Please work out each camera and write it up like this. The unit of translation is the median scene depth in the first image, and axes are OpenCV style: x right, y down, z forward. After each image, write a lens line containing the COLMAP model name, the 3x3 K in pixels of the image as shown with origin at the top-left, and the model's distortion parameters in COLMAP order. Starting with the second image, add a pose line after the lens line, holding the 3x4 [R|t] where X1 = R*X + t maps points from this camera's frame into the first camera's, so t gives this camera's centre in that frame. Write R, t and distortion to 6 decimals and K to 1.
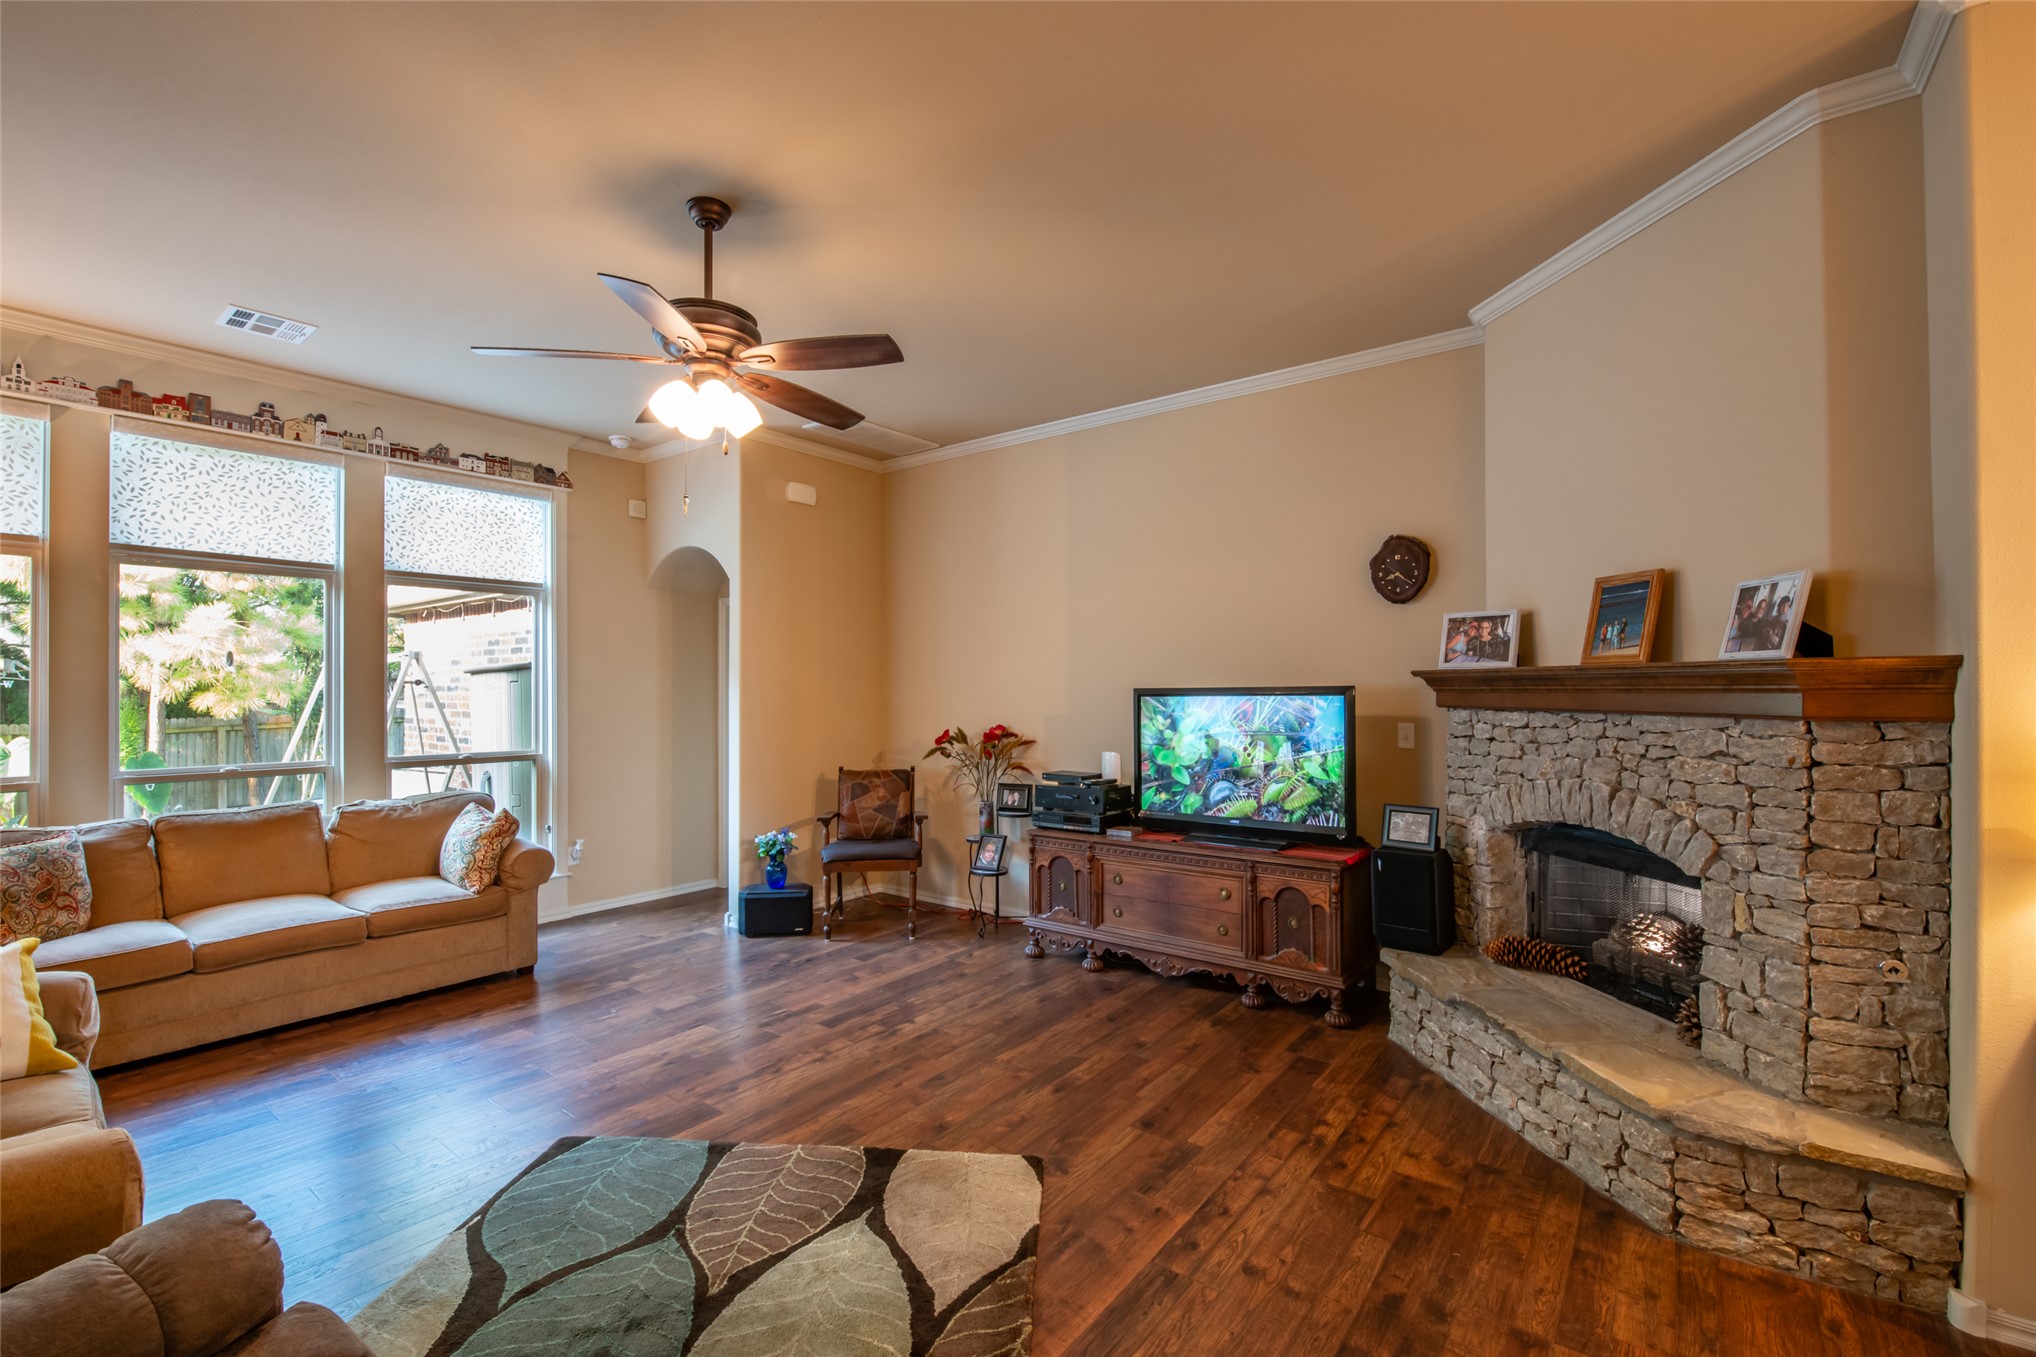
lens RADIAL K [[866.3, 0, 1018.0], [0, 866.3, 678.5], [0, 0, 1]] dist [-0.001956, -0.007677]
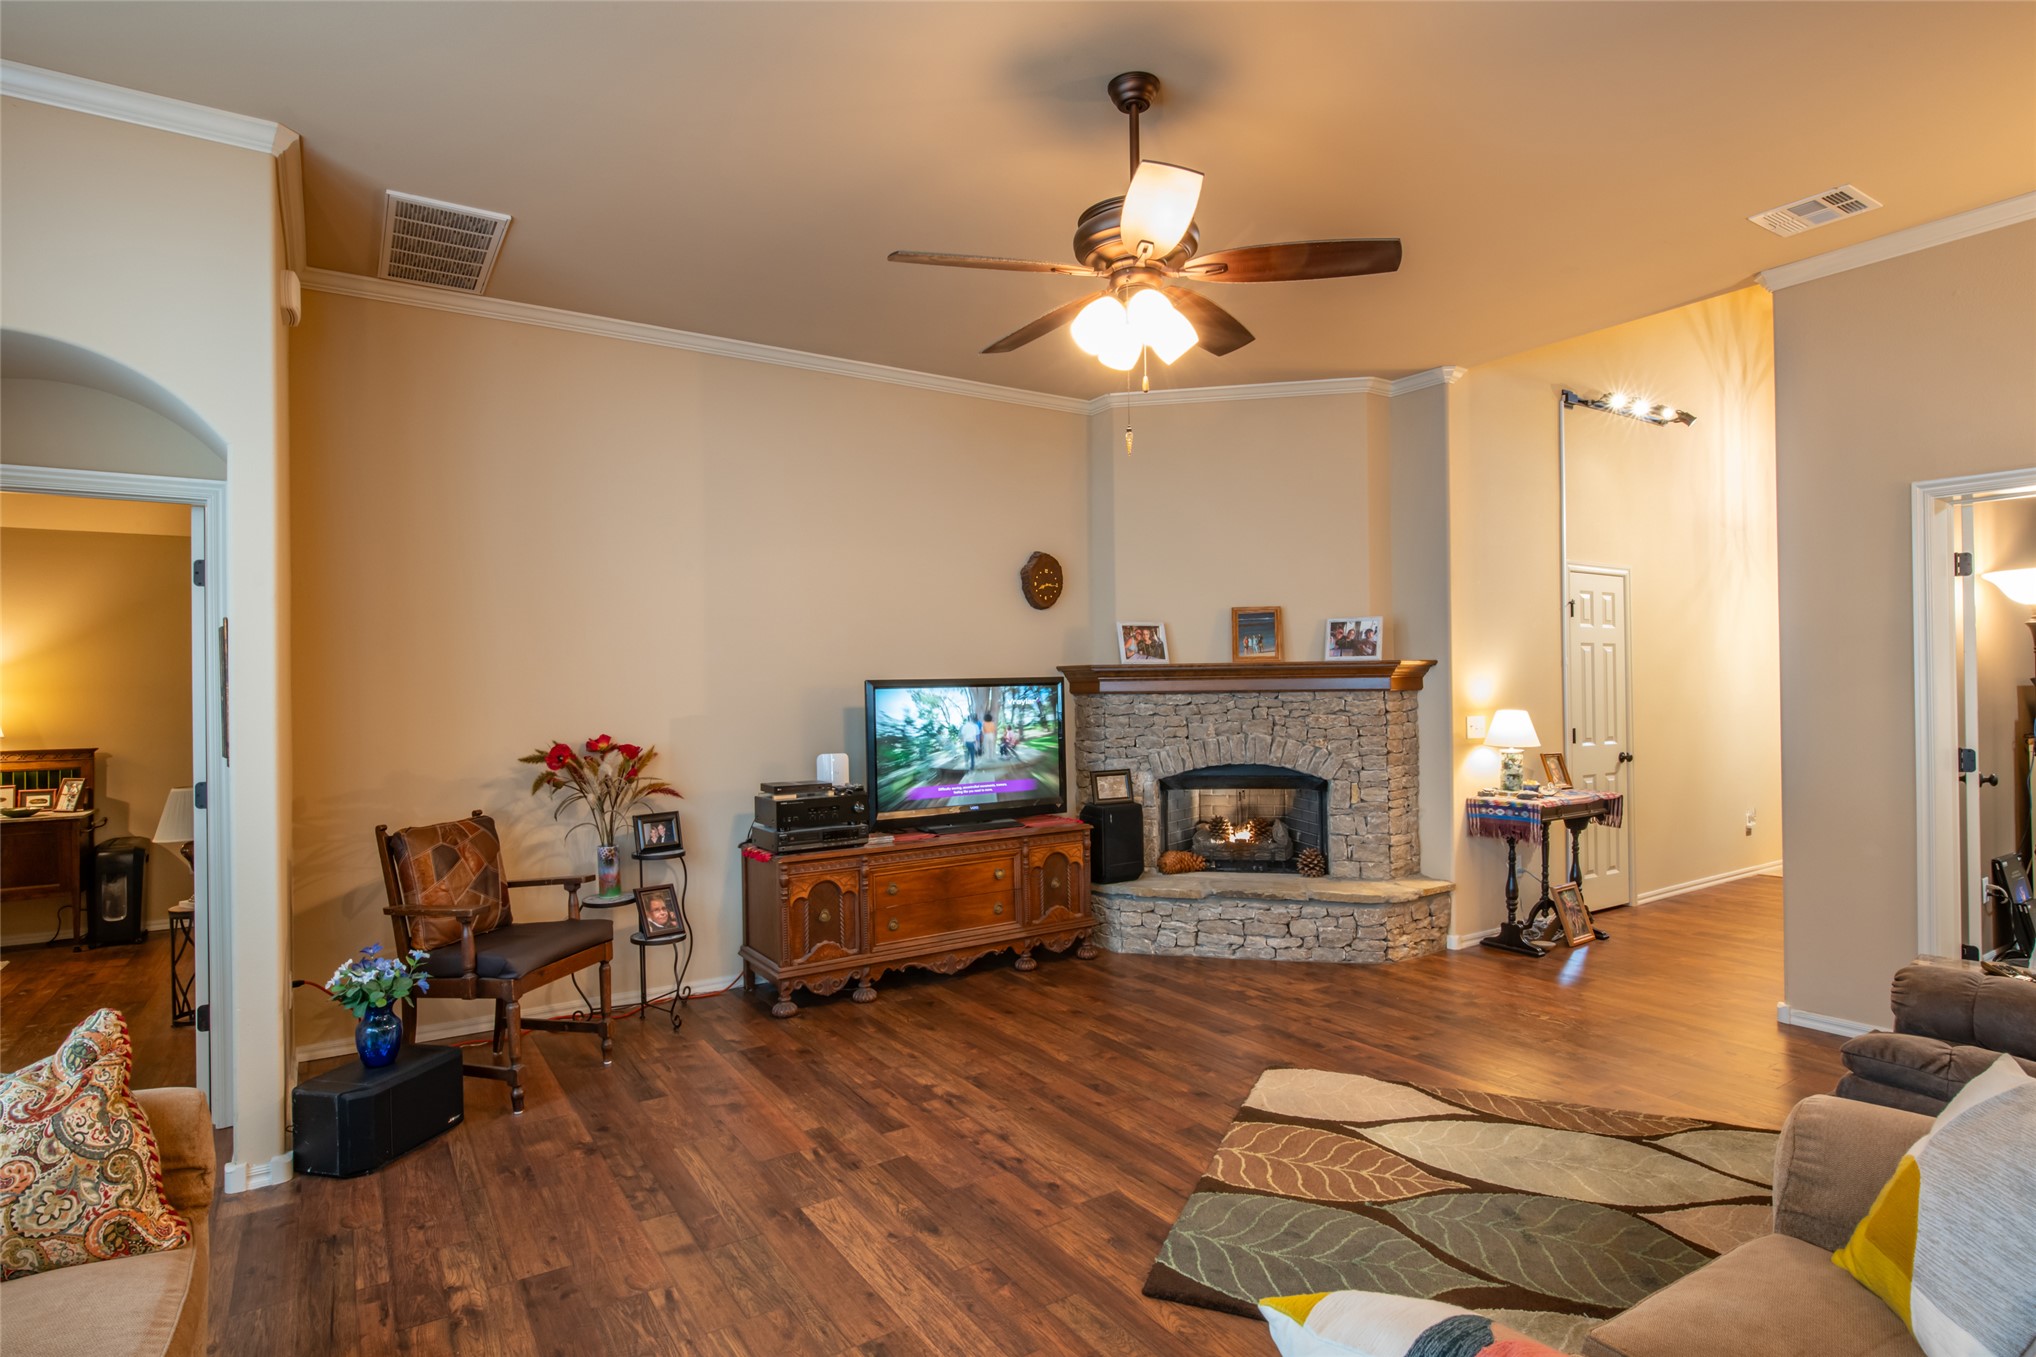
lens RADIAL K [[1046.0, 0, 1018.0], [0, 1046.0, 678.5], [0, 0, 1]] dist [-0.002811, -0.000442]
pose [[0.330061, 0.010486, 0.943901, -1.158461], [0.000613, 0.999936, -0.011323, 0.032051], [-0.943959, 0.004316, 0.330034, 0.683133]]
